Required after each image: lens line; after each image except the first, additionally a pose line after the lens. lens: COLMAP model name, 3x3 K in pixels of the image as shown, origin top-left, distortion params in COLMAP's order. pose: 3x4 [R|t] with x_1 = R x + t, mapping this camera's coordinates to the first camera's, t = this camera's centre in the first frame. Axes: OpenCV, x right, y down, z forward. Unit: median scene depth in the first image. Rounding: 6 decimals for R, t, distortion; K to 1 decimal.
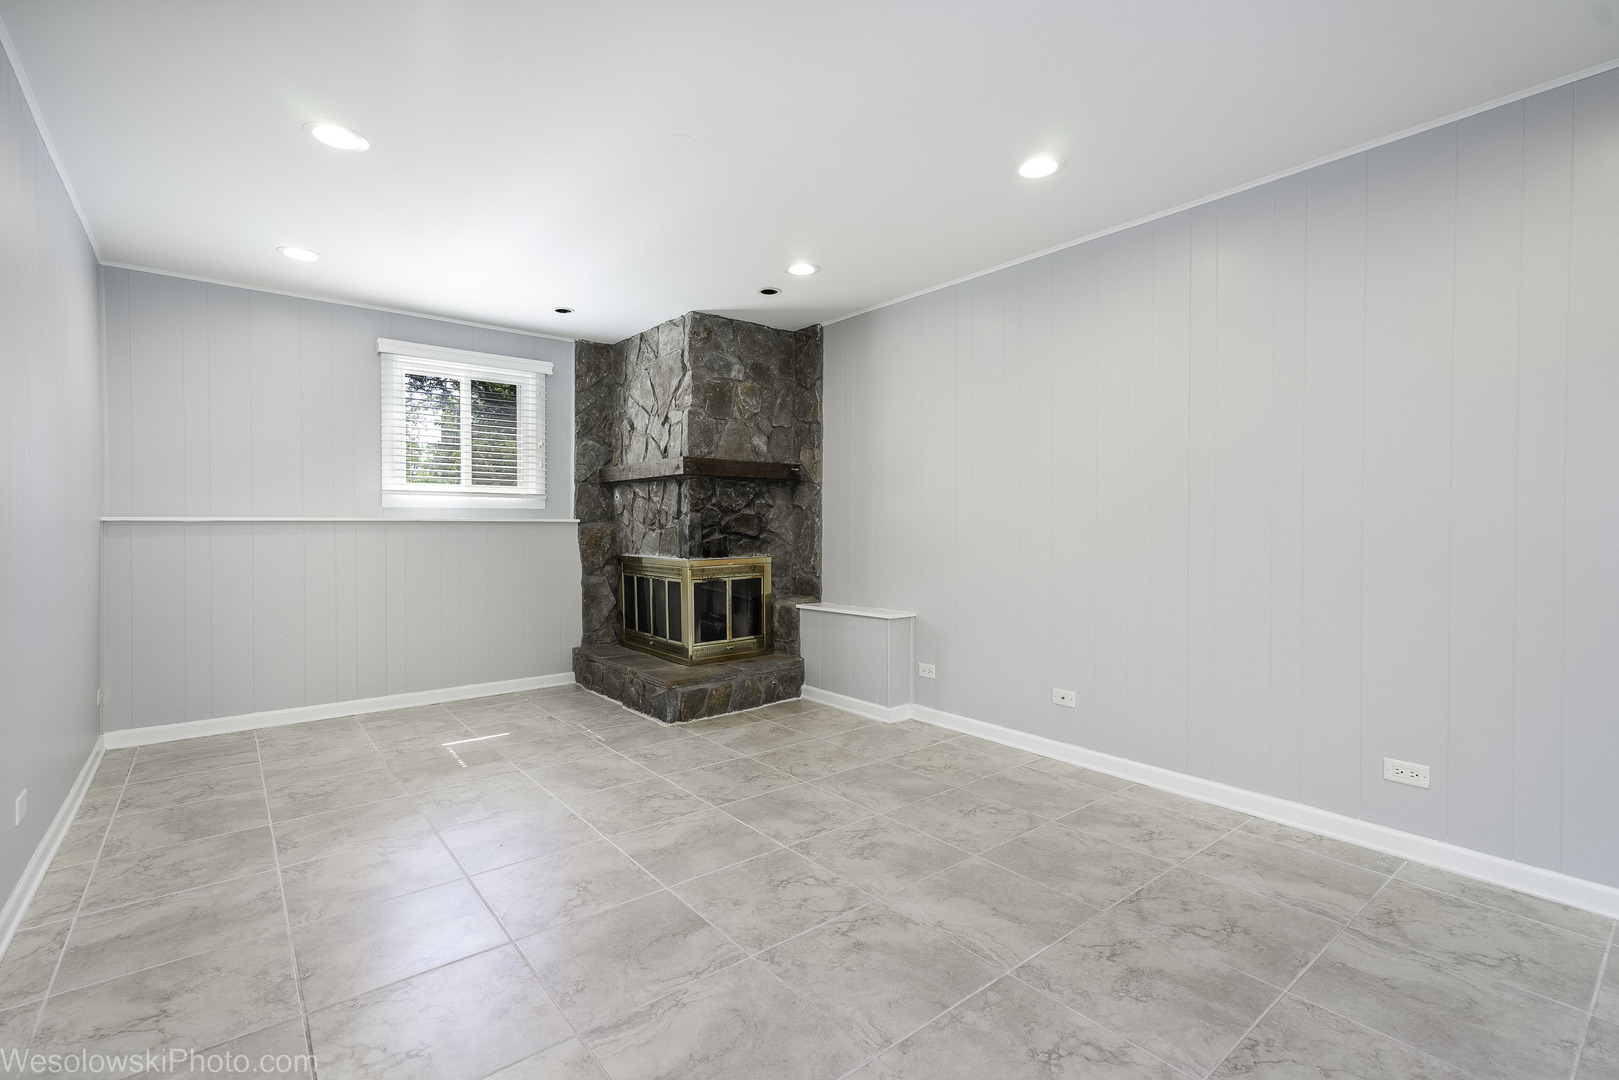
lens RADIAL K [[732.8, 0, 812.1], [0, 732.8, 532.4], [0, 0, 1]] dist [-0.001357, 0.000543]
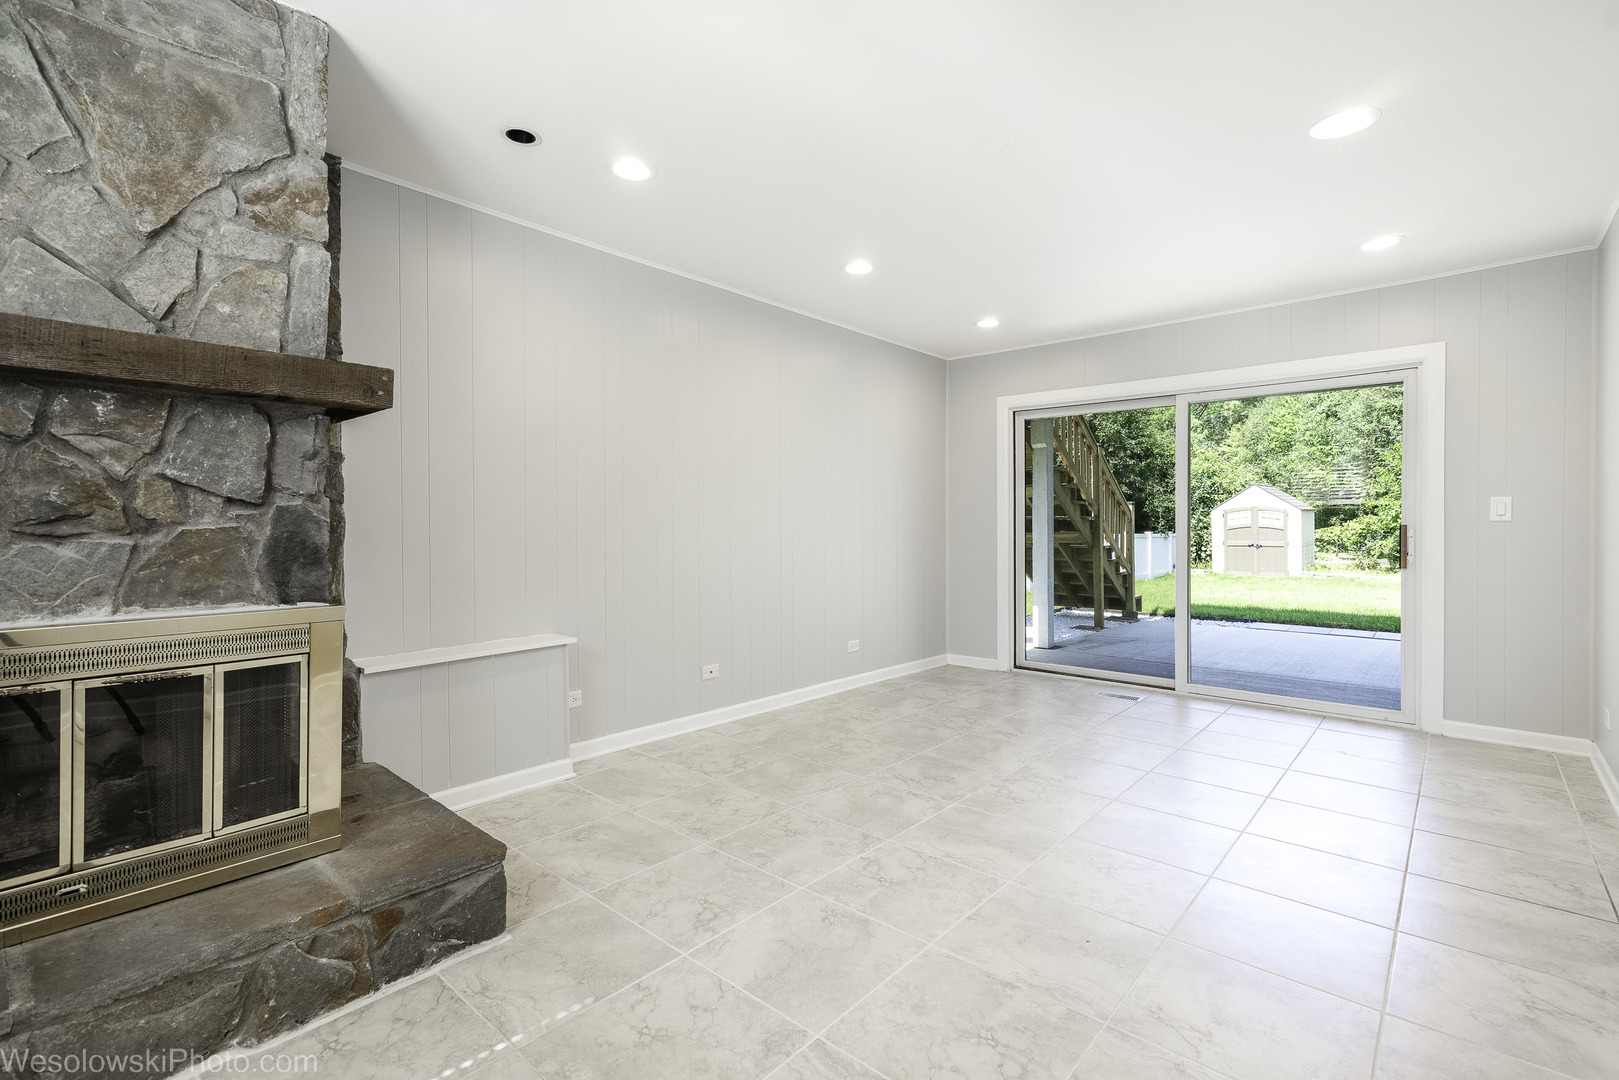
lens RADIAL K [[732.8, 0, 809.1], [0, 732.8, 530.6], [0, 0, 1]] dist [-0.001357, 0.000543]
pose [[-0.161680, -0.009558, 0.986797, -0.875924], [0.006988, 0.999917, 0.010830, -0.010763], [-0.986818, 0.008647, -0.161600, 1.091180]]
